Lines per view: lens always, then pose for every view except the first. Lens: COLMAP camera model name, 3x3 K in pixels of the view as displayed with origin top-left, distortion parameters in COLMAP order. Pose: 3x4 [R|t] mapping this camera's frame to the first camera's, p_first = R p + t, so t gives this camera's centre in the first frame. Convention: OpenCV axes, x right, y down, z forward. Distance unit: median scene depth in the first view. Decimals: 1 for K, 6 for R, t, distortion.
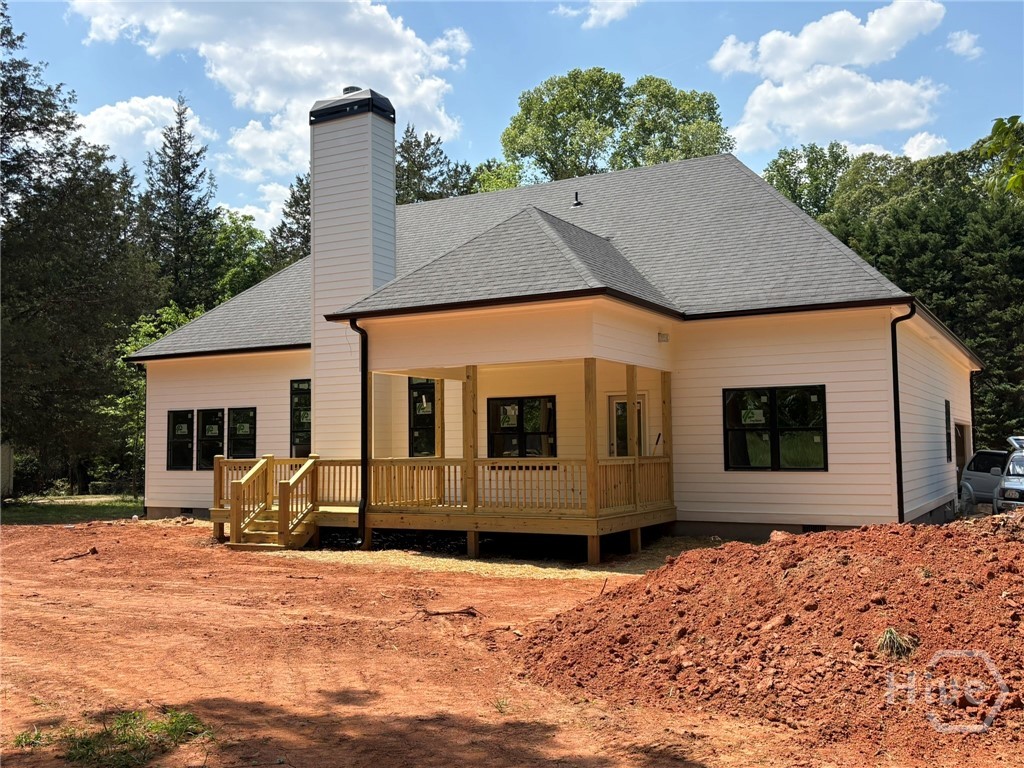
lens RADIAL K [[979.2, 0, 513.3], [0, 979.2, 384.8], [0, 0, 1]] dist [0.050220, 0.000000]
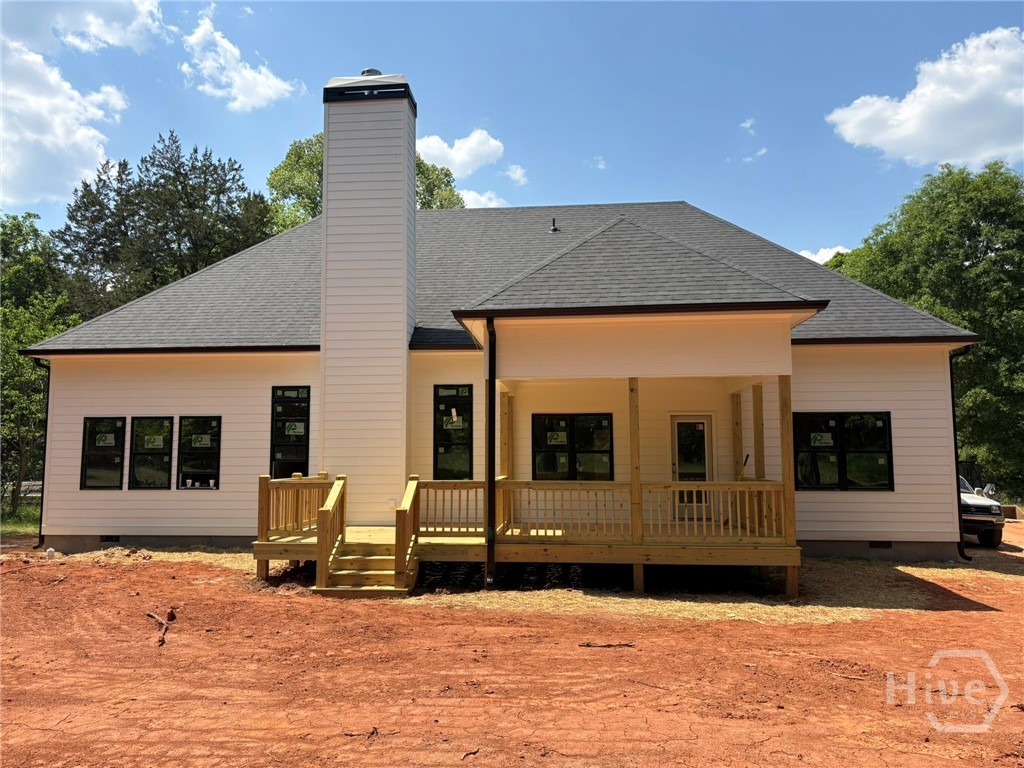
lens RADIAL K [[777.1, 0, 511.6], [0, 777.1, 381.6], [0, 0, 1]] dist [0.012741, -0.001987]
pose [[0.915104, 0.047076, 0.400461, -0.321728], [-0.033698, 0.998616, -0.040390, 0.012323], [-0.401808, 0.023466, 0.915423, 0.290322]]
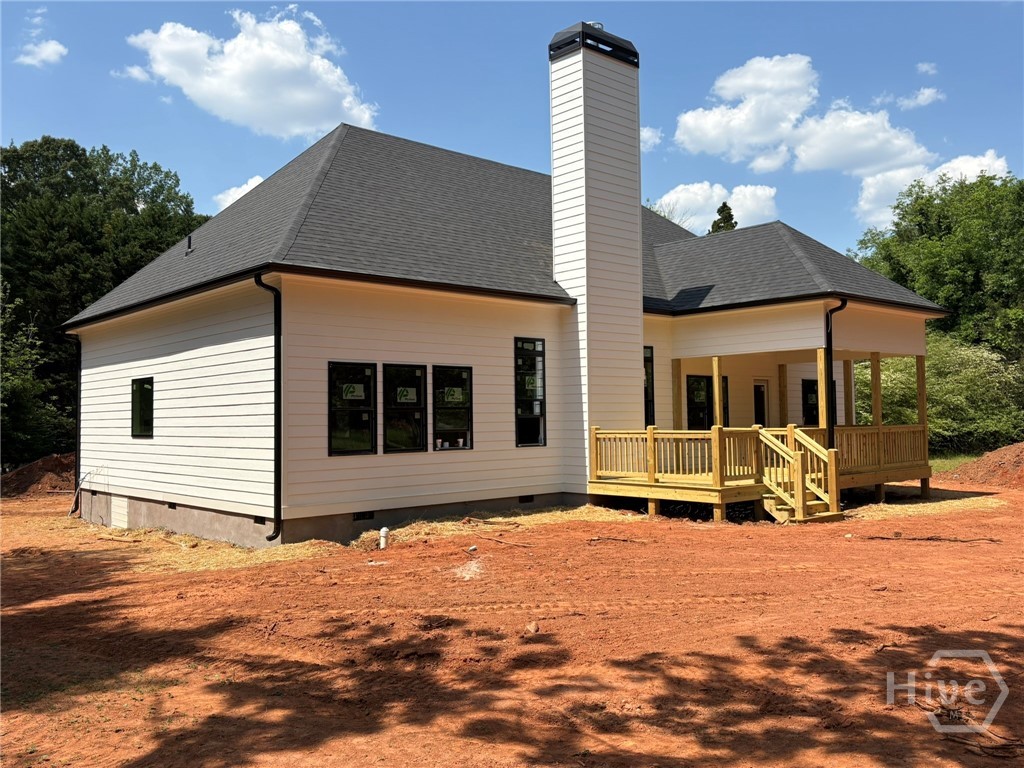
lens RADIAL K [[870.3, 0, 512.1], [0, 870.3, 383.0], [0, 0, 1]] dist [0.058877, -0.000179]
pose [[0.320872, 0.036853, 0.946405, -0.941313], [-0.063214, 0.997848, -0.017424, 0.047643], [-0.945011, -0.054235, 0.322511, 0.797965]]
